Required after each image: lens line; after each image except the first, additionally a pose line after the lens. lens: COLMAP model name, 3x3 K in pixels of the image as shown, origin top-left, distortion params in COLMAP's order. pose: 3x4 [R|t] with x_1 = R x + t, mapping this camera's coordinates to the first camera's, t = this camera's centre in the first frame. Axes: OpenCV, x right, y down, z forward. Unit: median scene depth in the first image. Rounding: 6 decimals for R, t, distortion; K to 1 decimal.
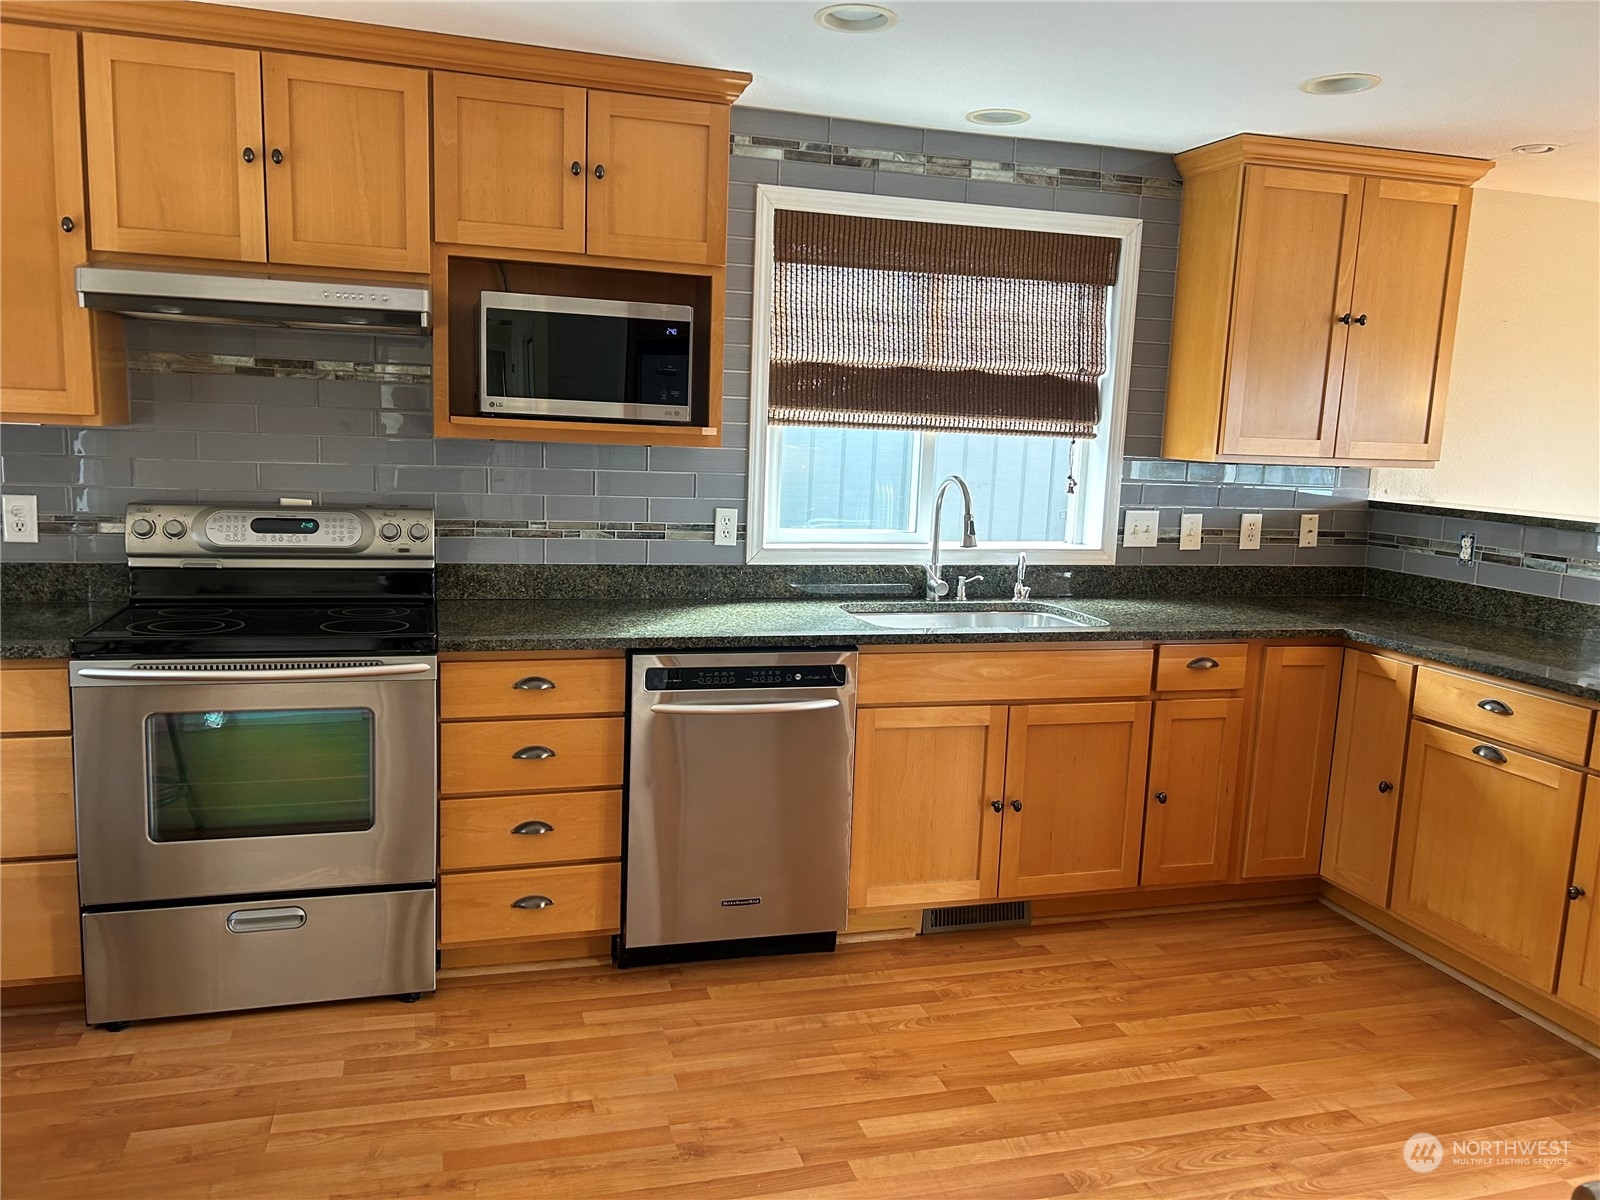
lens RADIAL K [[1210.8, 0, 797.0], [0, 1210.8, 595.1], [0, 0, 1]] dist [0.057776, -0.083227]
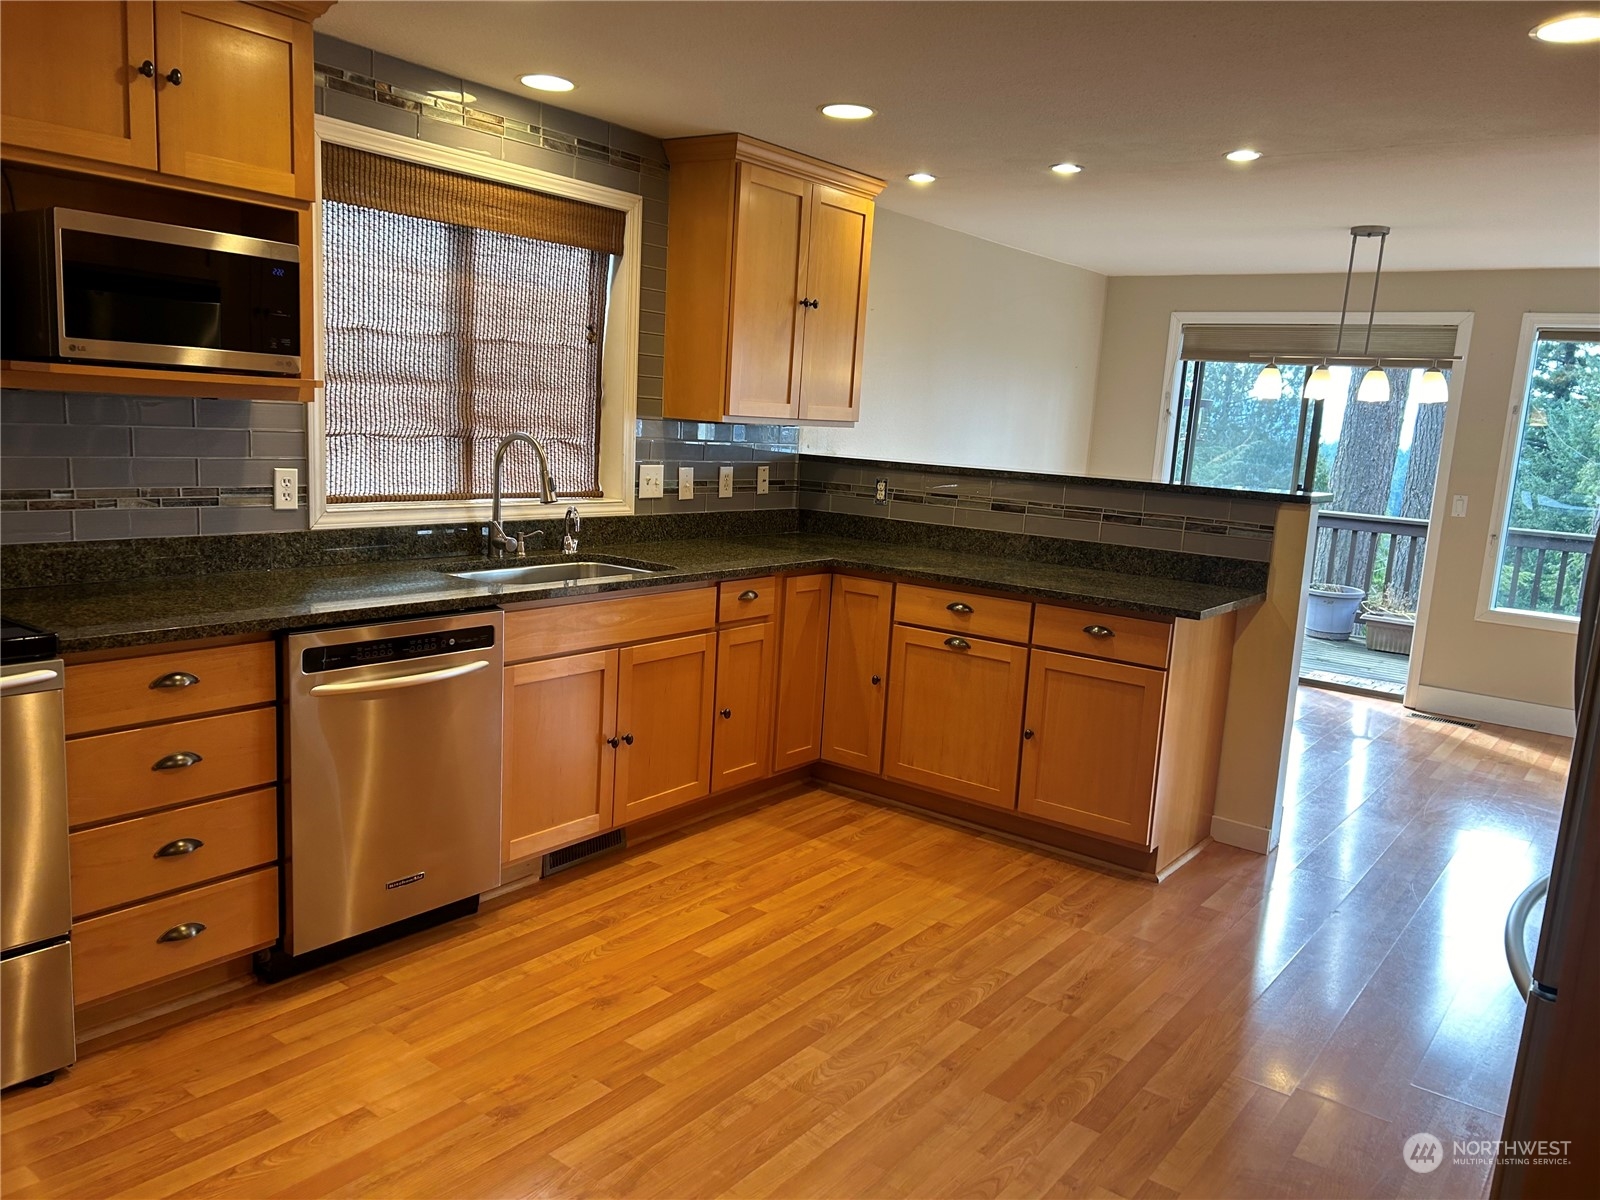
lens RADIAL K [[1194.9, 0, 803.4], [0, 1194.9, 606.0], [0, 0, 1]] dist [0.059876, -0.070636]
pose [[0.802032, -0.087513, 0.590836, -0.320856], [0.057923, 0.995941, 0.068888, -0.010723], [-0.594466, -0.021027, 0.803845, 0.048496]]
